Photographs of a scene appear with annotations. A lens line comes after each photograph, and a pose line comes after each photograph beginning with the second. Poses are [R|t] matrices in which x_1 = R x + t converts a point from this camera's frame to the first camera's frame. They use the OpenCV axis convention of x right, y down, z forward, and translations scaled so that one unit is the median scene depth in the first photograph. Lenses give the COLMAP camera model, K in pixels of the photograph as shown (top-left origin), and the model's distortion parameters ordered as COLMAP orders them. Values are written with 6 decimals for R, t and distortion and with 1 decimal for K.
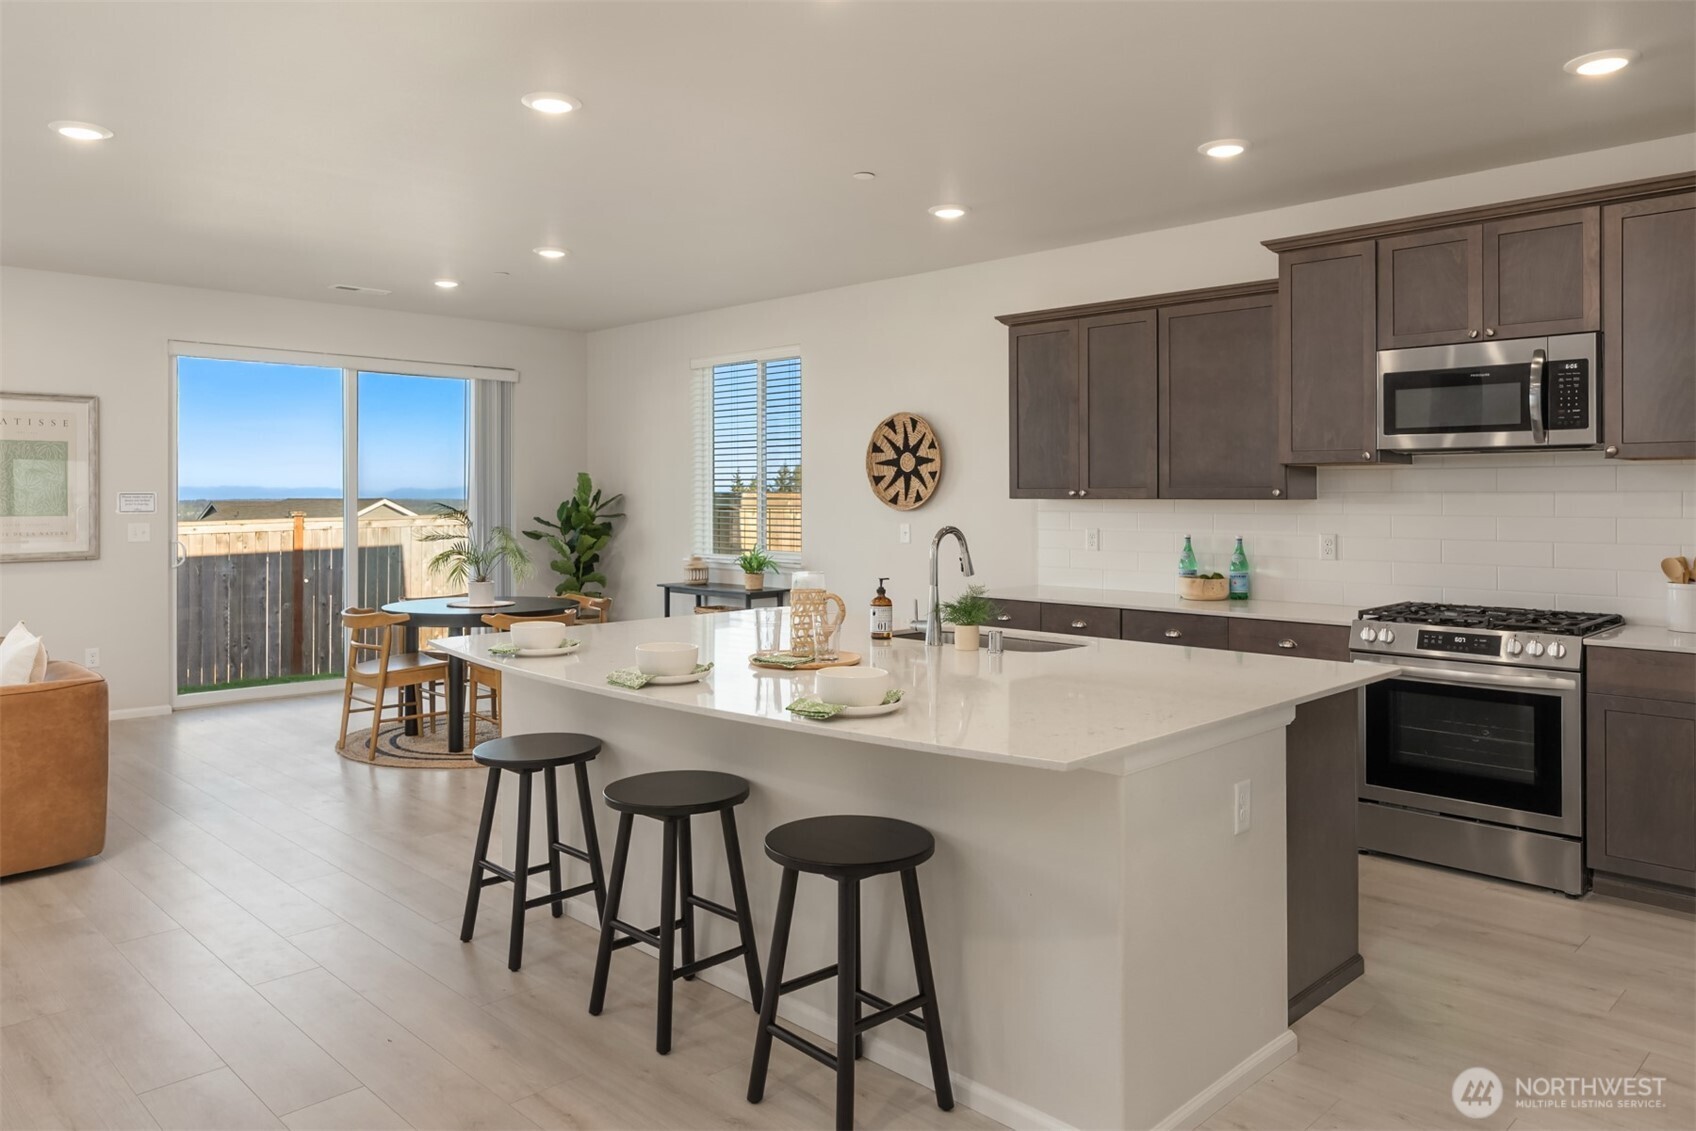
lens RADIAL K [[1148.3, 0, 888.1], [0, 1148.3, 520.6], [0, 0, 1]] dist [-0.010649, -0.001642]
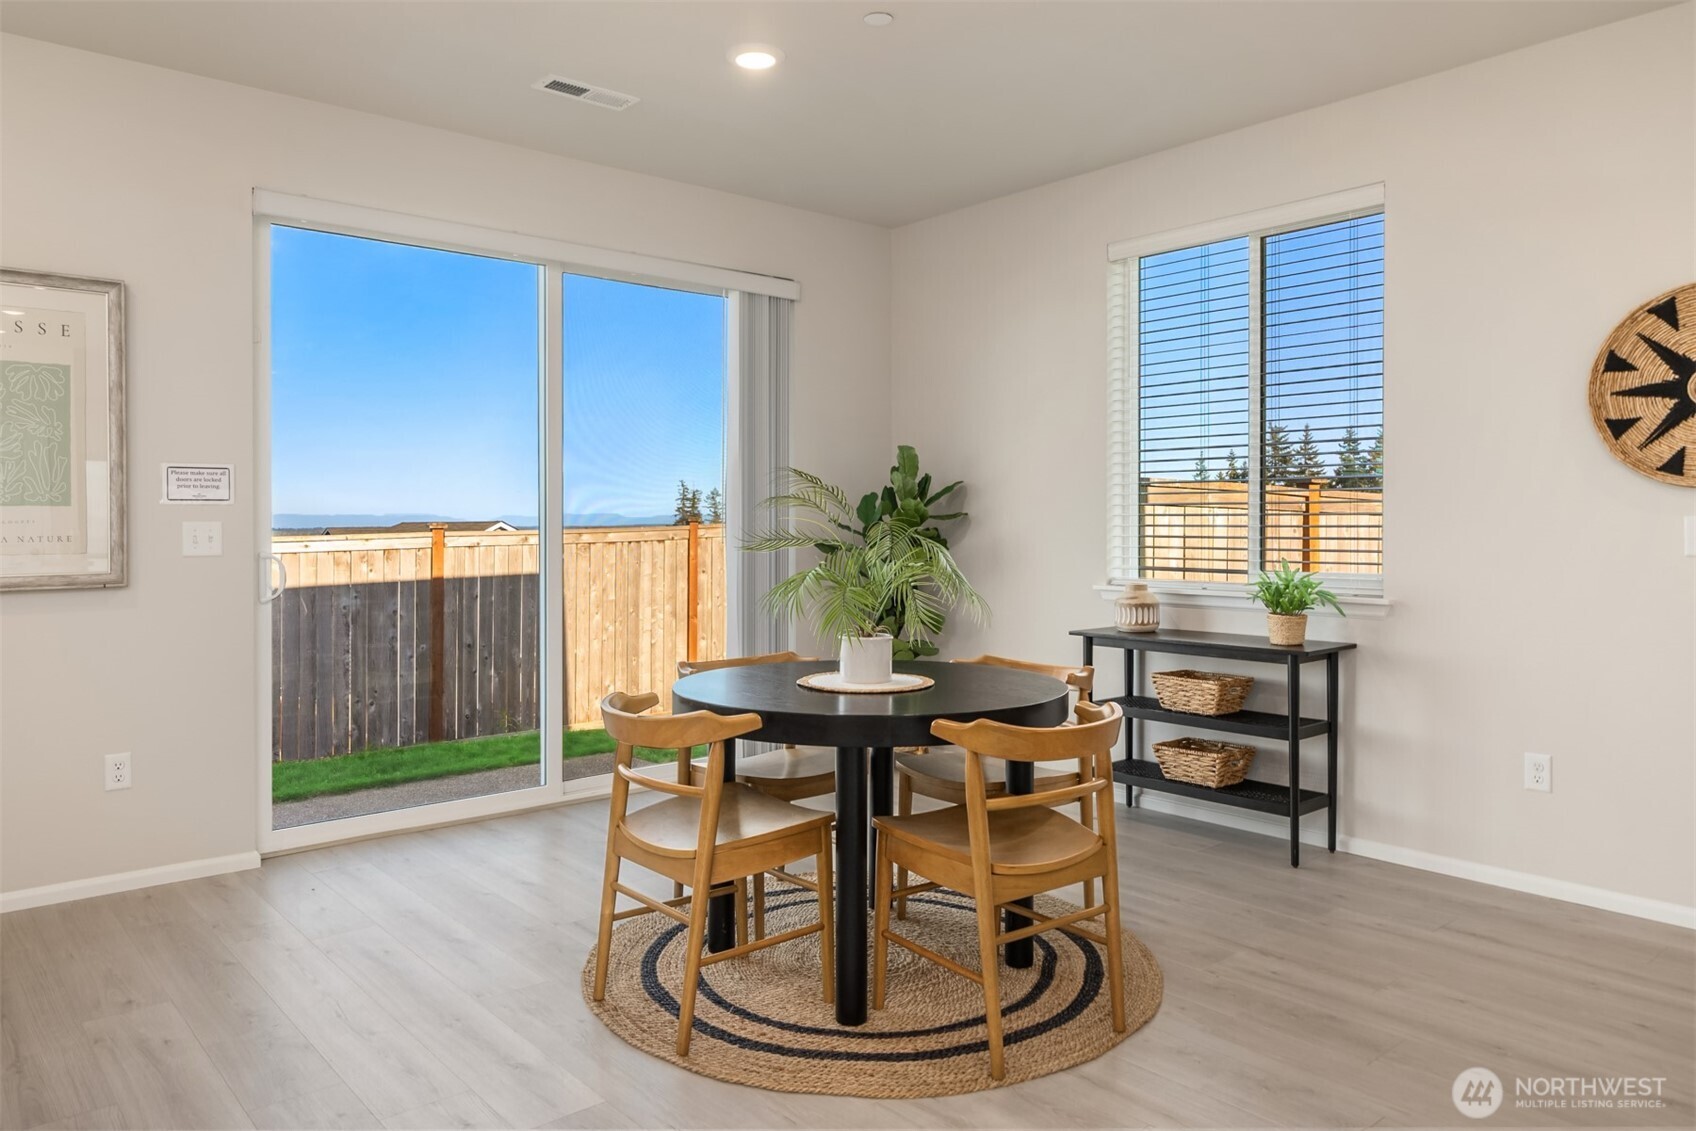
lens RADIAL K [[1148.3, 0, 847.3], [0, 1148.3, 551.7], [0, 0, 1]] dist [-0.010649, -0.001642]
pose [[0.994135, -0.002185, -0.108126, -0.264540], [0.002656, 0.999988, 0.004216, 0.013838], [0.108115, -0.004478, 0.994128, 0.446982]]
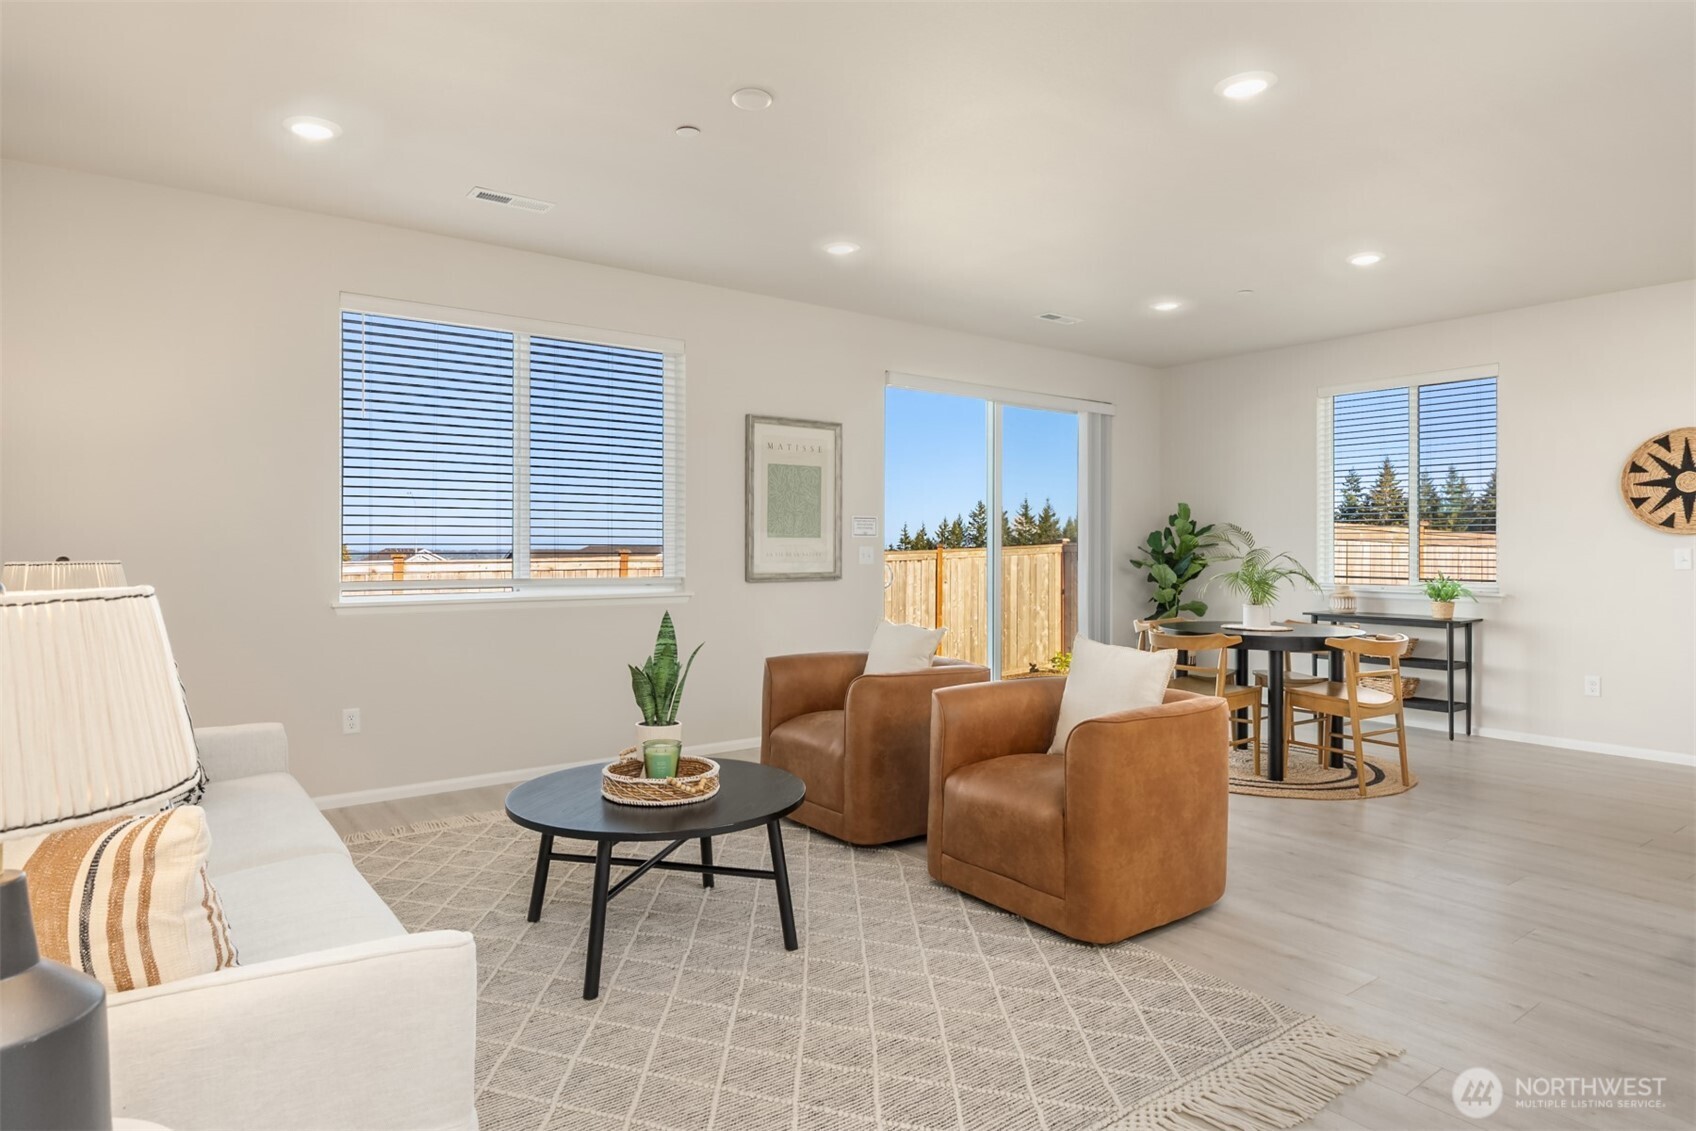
lens RADIAL K [[990.5, 0, 834.1], [0, 990.5, 552.5], [0, 0, 1]] dist [-0.017000, -0.001796]
pose [[0.984125, 0.002907, -0.177454, -0.475101], [-0.005978, 0.999841, -0.016773, 0.021441], [0.177378, 0.017567, 0.983986, 0.097368]]
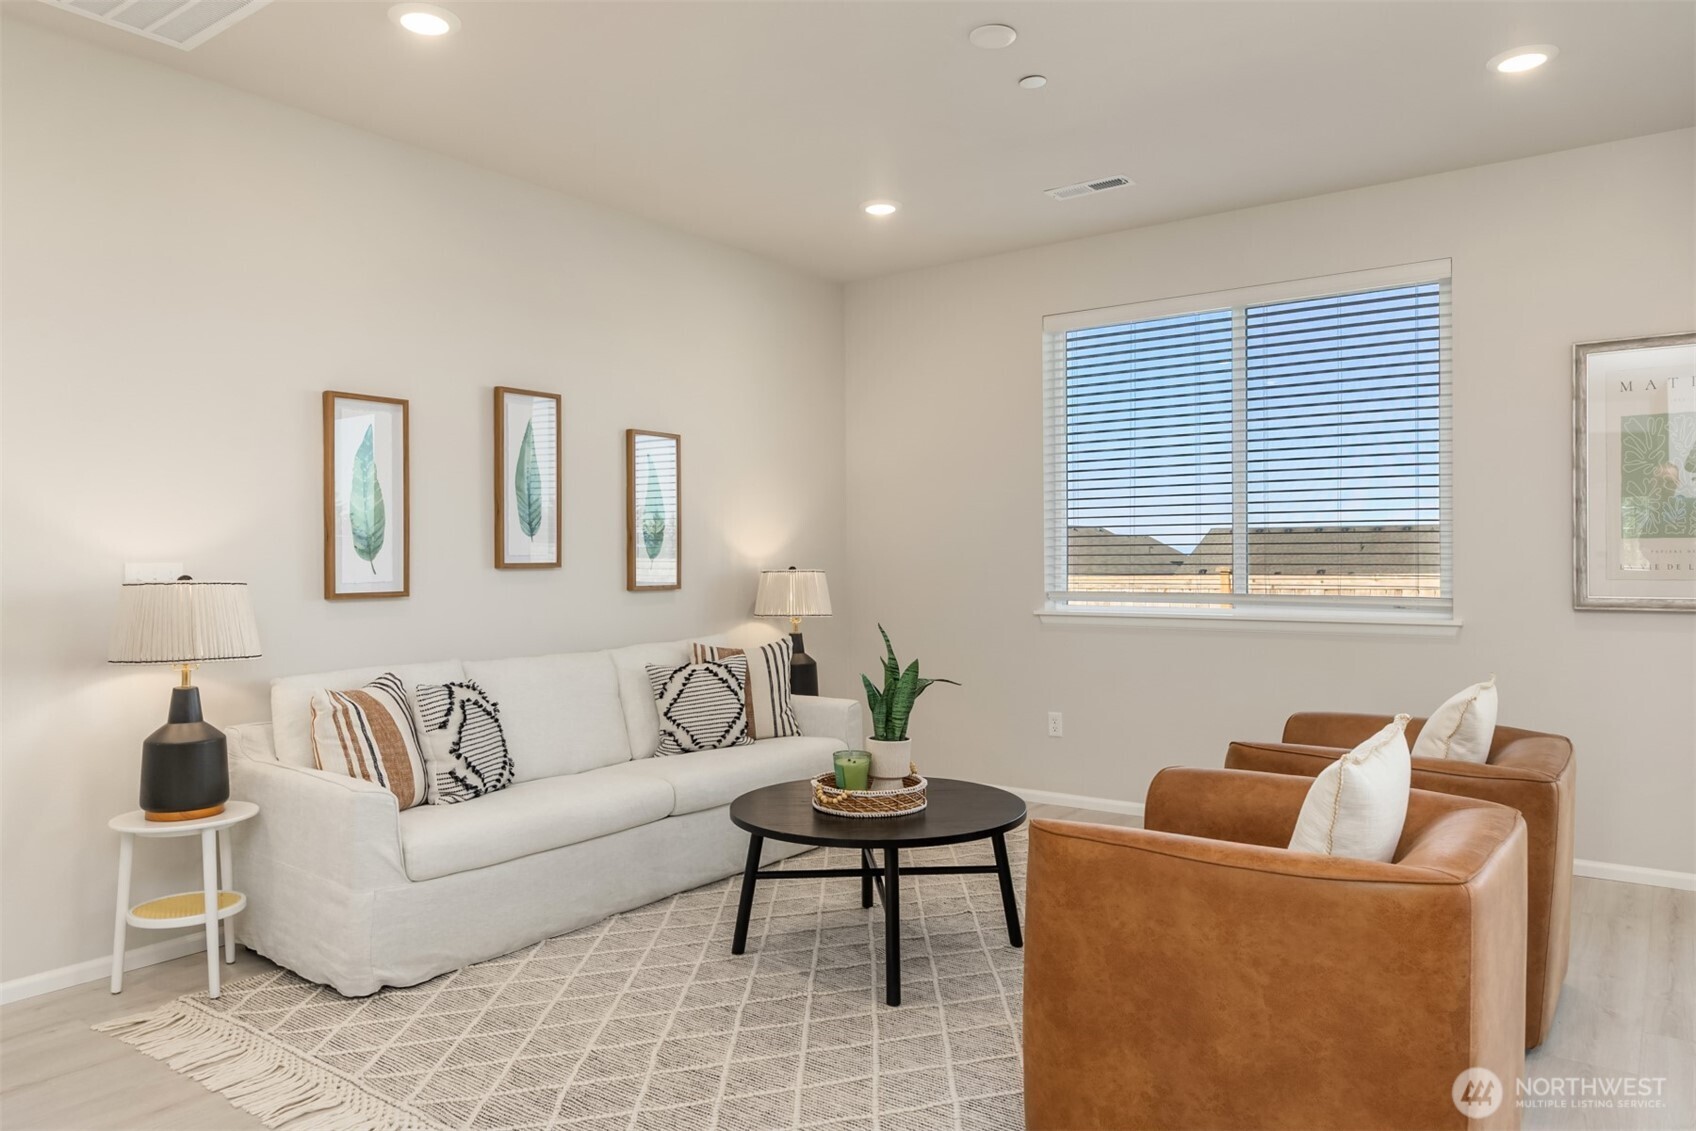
lens RADIAL K [[1148.3, 0, 831.6], [0, 1148.3, 571.6], [0, 0, 1]] dist [-0.010649, -0.001642]
pose [[0.114786, 0.012002, -0.993318, 0.372503], [-0.019638, 0.999759, 0.009810, 0.000458], [0.993196, 0.018381, 0.114994, 0.929660]]
